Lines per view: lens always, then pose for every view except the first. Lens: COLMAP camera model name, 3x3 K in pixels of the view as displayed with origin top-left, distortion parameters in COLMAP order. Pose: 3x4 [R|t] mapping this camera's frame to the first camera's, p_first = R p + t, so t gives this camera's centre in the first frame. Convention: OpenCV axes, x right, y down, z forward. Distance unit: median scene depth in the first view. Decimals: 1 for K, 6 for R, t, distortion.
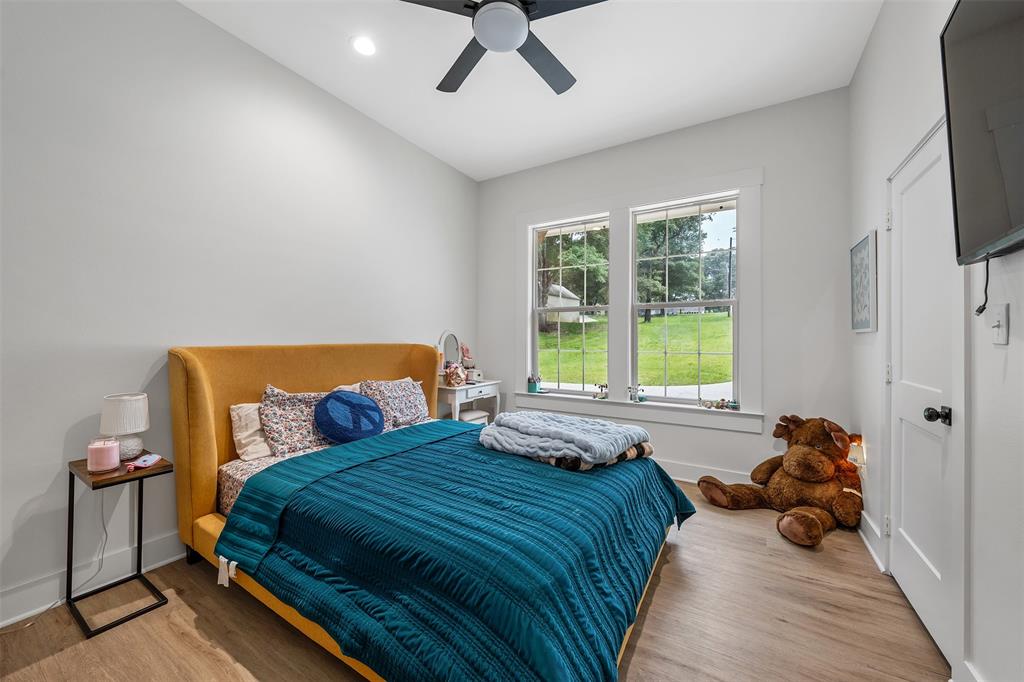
lens RADIAL K [[373.1, 0, 503.6], [0, 373.1, 341.1], [0, 0, 1]] dist [0.001873, -0.000111]
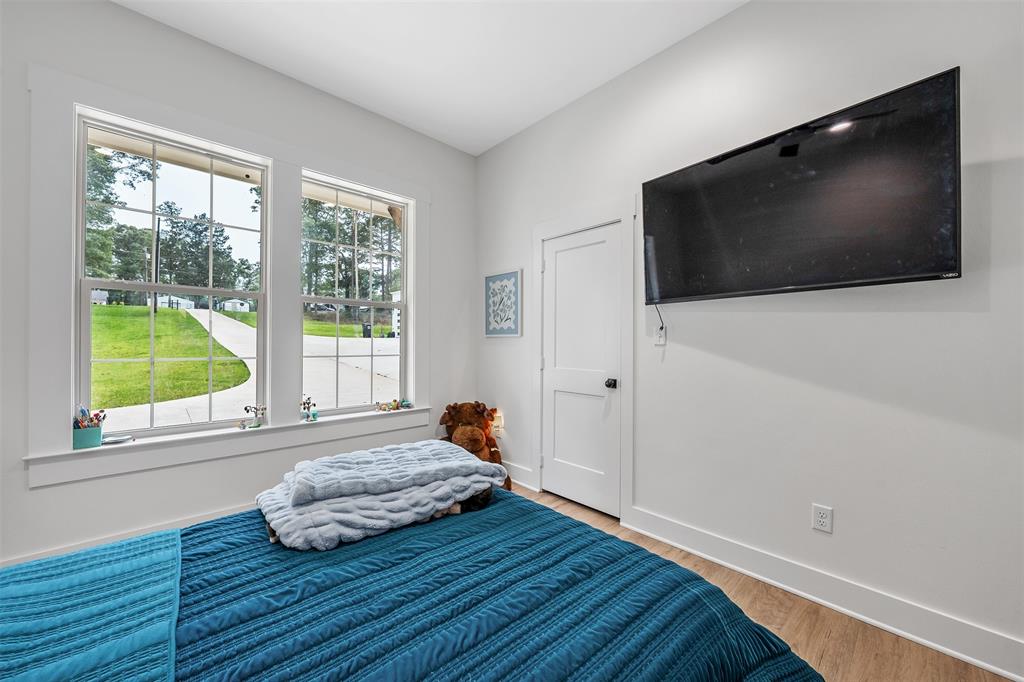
lens RADIAL K [[389.4, 0, 506.0], [0, 389.4, 339.2], [0, 0, 1]] dist [-0.009793, -0.000041]
pose [[0.262742, 0.006884, 0.964841, -0.519109], [-0.001370, 0.999976, -0.006761, -0.004749], [-0.964865, 0.000455, 0.262746, 0.632469]]
